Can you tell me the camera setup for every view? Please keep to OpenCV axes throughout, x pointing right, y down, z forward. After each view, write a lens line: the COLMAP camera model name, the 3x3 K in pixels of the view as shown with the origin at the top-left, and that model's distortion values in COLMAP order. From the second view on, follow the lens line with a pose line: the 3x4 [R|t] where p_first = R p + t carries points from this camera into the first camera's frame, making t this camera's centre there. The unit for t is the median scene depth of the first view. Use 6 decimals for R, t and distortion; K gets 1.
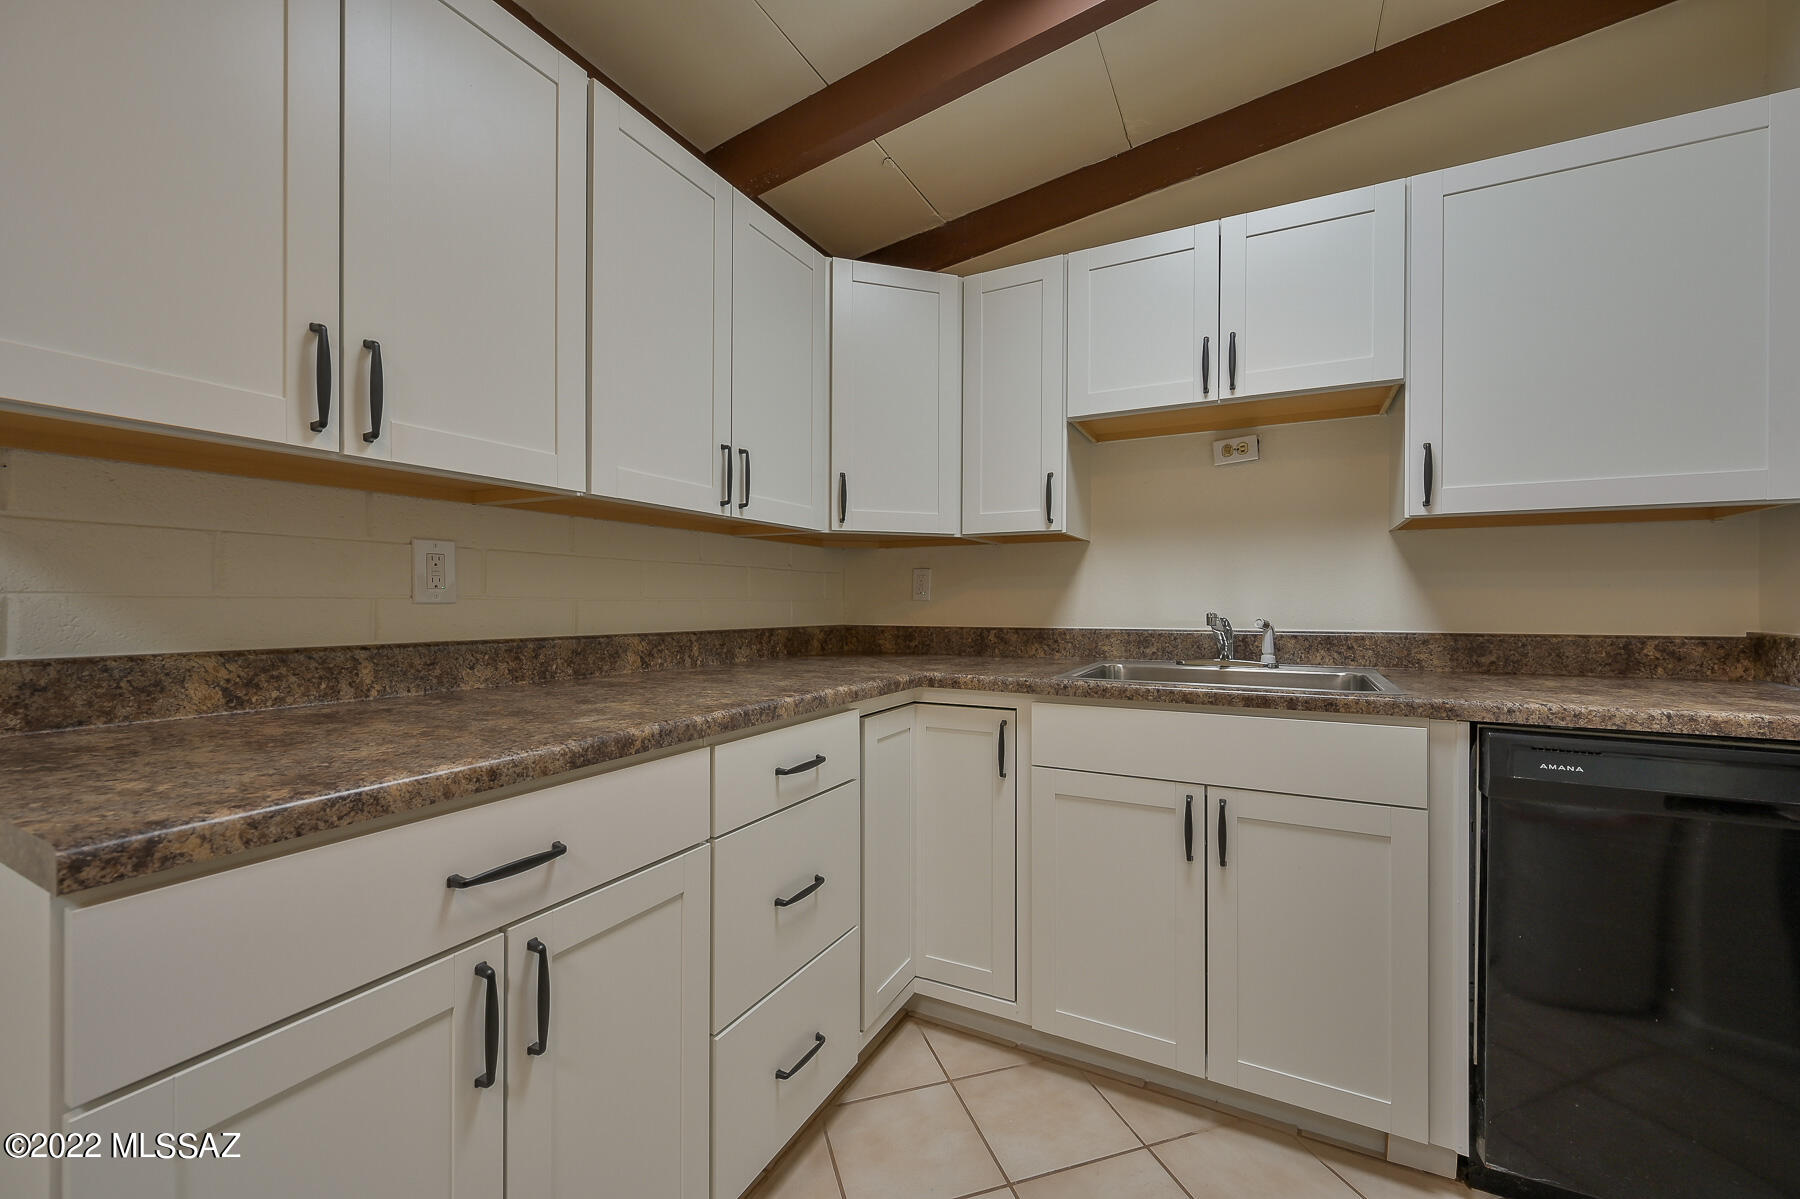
lens RADIAL K [[707.2, 0, 900.7], [0, 707.2, 604.1], [0, 0, 1]] dist [-0.001332, 0.000374]
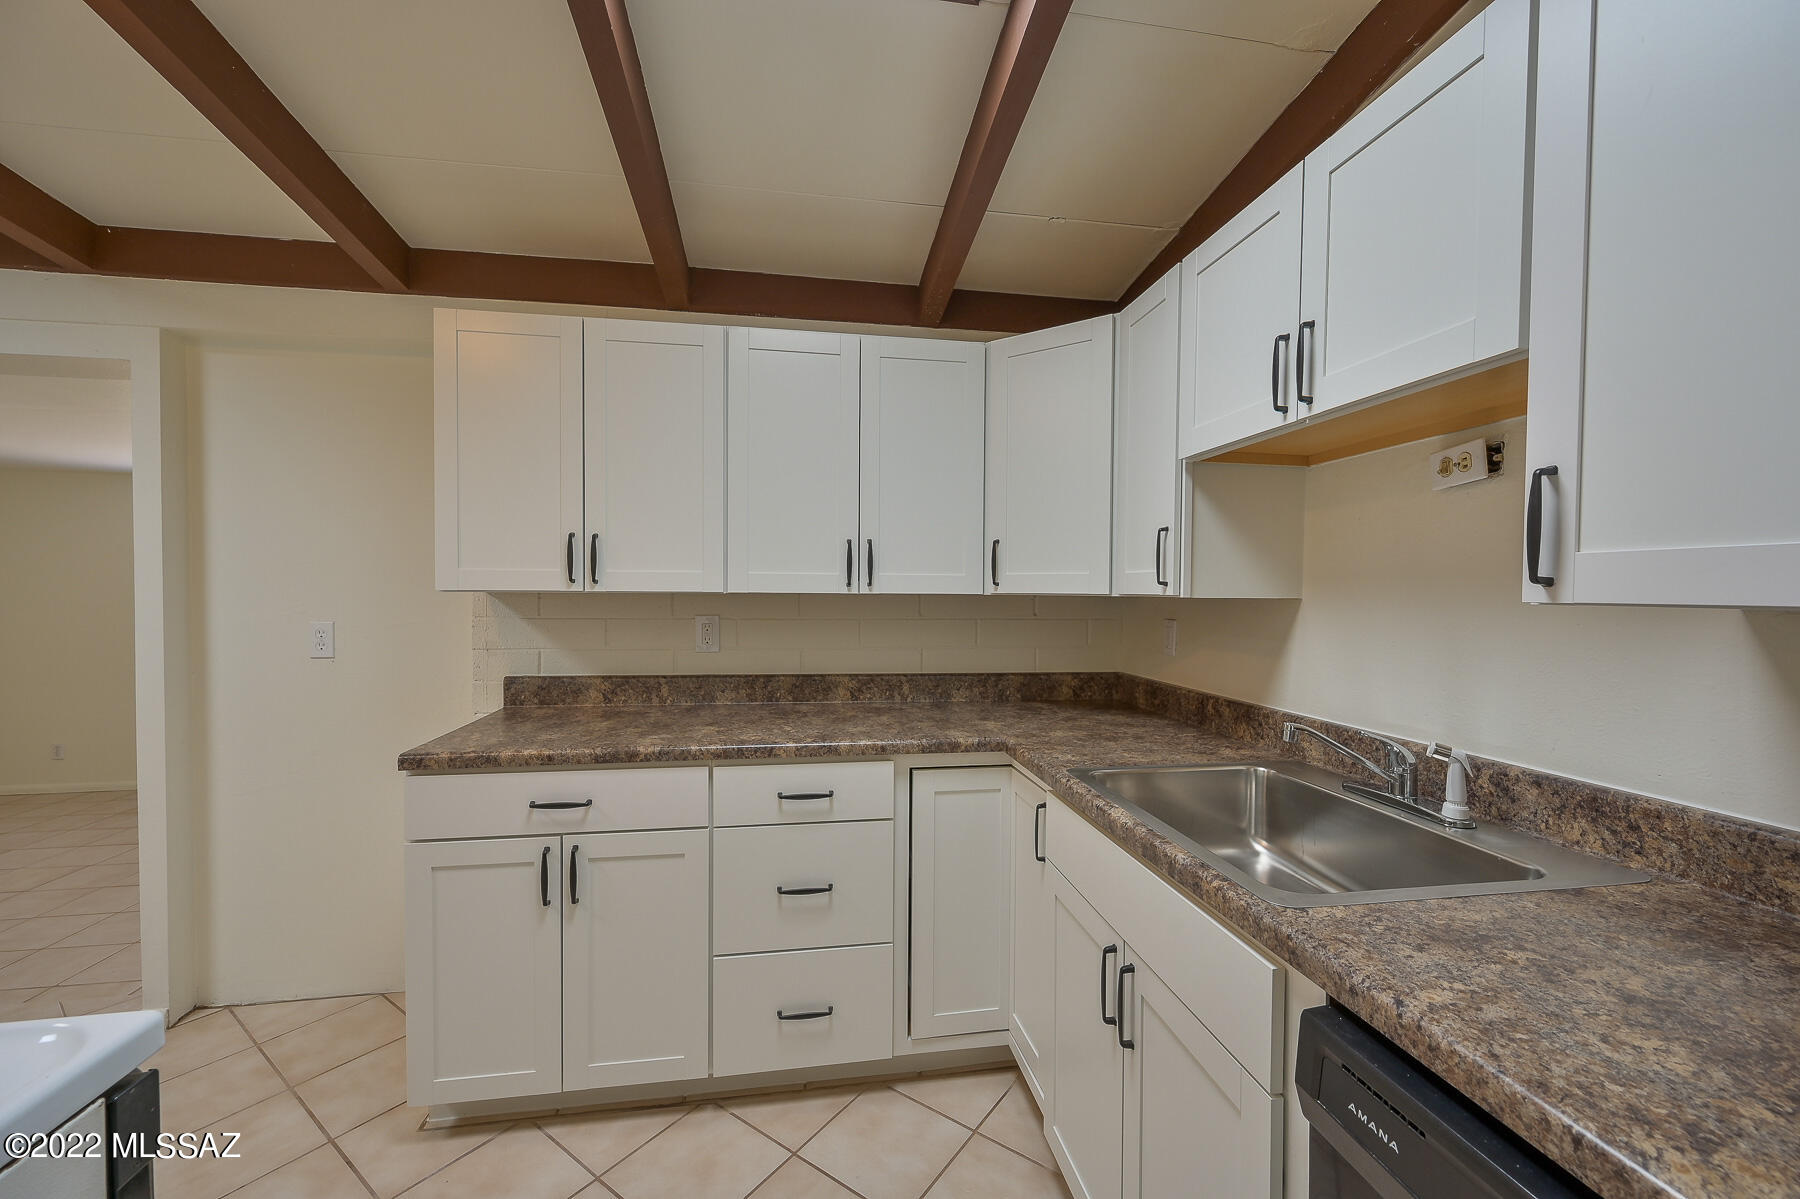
lens RADIAL K [[707.2, 0, 902.3], [0, 707.2, 603.6], [0, 0, 1]] dist [-0.001332, 0.000374]
pose [[0.600163, 0.016606, -0.799705, 0.784504], [-0.008088, 0.999859, 0.014693, -0.116498], [0.799837, -0.002350, 0.600213, 0.270007]]
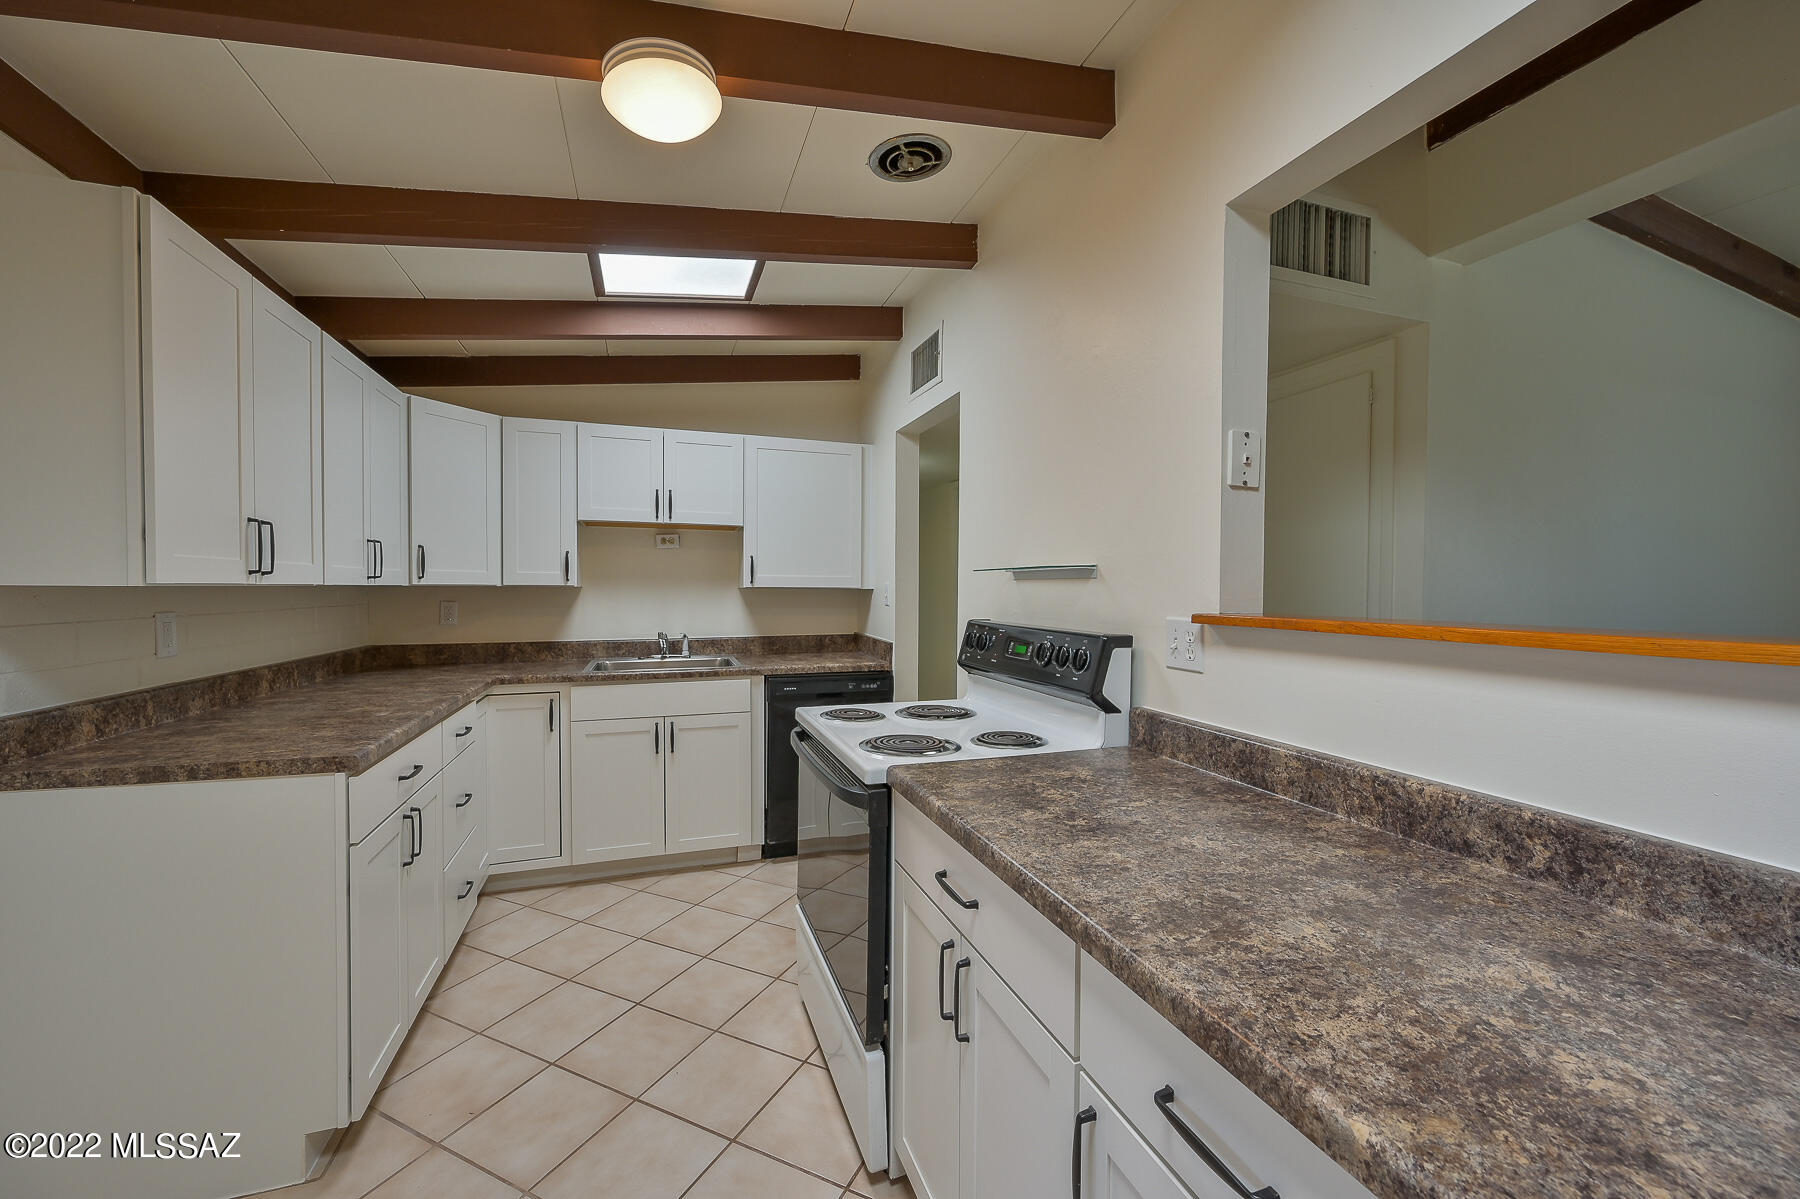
lens RADIAL K [[707.2, 0, 902.5], [0, 707.2, 605.0], [0, 0, 1]] dist [-0.001332, 0.000374]
pose [[0.678567, -0.016402, 0.734355, -0.543707], [-0.001089, 0.999727, 0.023336, -0.109878], [-0.734538, -0.016635, 0.678364, -0.818461]]
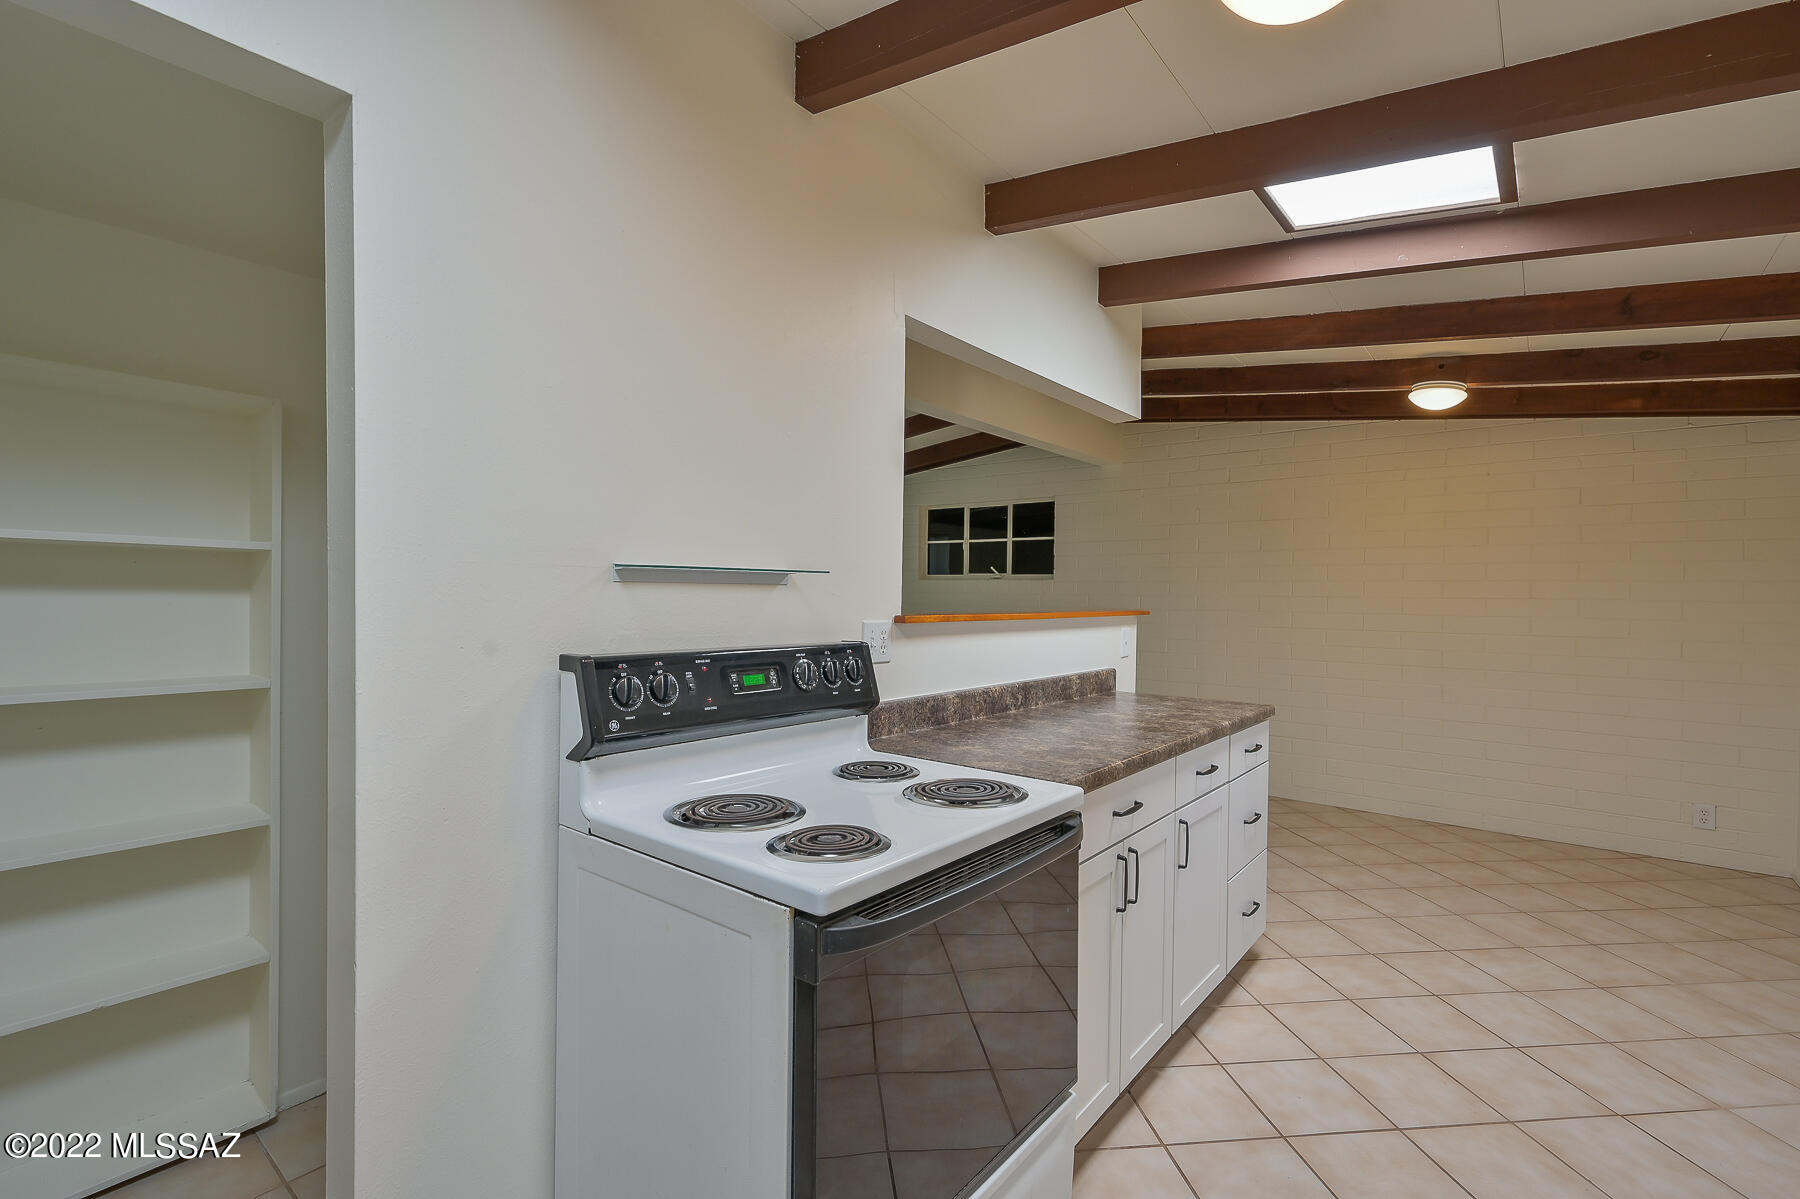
lens RADIAL K [[800.8, 0, 898.0], [0, 800.8, 602.9], [0, 0, 1]] dist [-0.002637, 0.001049]
pose [[-0.979974, -0.015458, 0.198524, 0.087909], [-0.012361, 0.999782, 0.016830, -0.122016], [-0.198741, 0.014039, -0.979952, 0.758346]]
